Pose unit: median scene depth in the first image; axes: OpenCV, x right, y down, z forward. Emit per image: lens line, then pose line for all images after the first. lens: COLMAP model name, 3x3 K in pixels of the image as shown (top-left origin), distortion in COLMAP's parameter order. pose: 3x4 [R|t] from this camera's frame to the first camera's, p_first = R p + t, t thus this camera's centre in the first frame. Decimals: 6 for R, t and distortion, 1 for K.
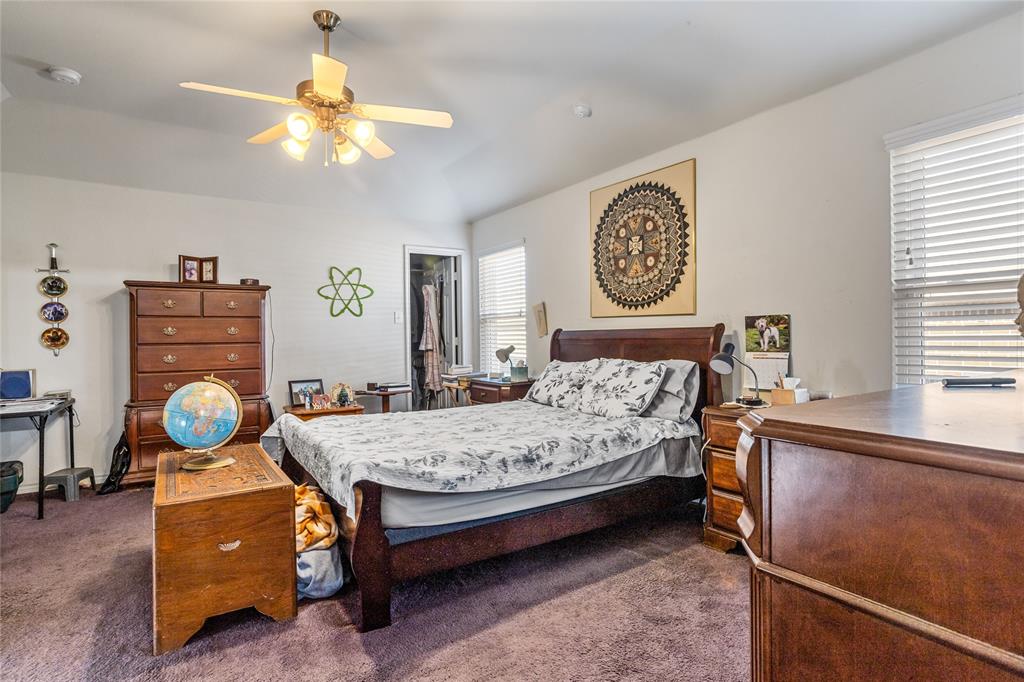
lens RADIAL K [[560.0, 0, 511.0], [0, 560.0, 336.6], [0, 0, 1]] dist [0.002995, 0.000998]
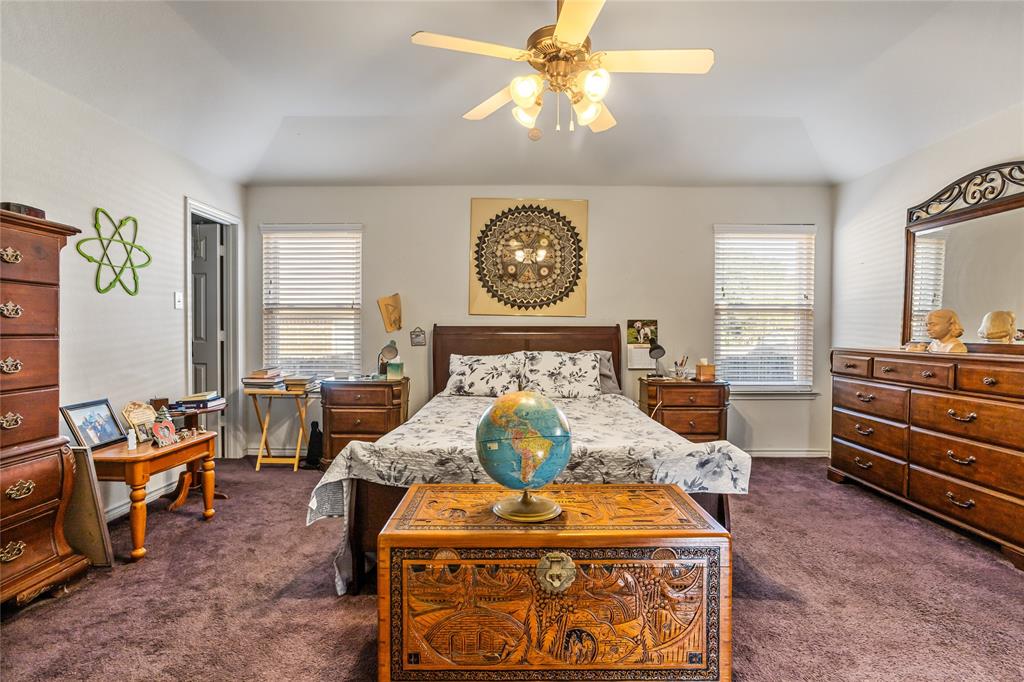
lens RADIAL K [[493.6, 0, 512.2], [0, 493.6, 343.5], [0, 0, 1]] dist [-0.024740, 0.010364]
pose [[0.530924, -0.006351, 0.847395, -0.682506], [-0.008875, 0.999875, 0.013055, 0.009686], [-0.847373, -0.014452, 0.530802, 0.464466]]
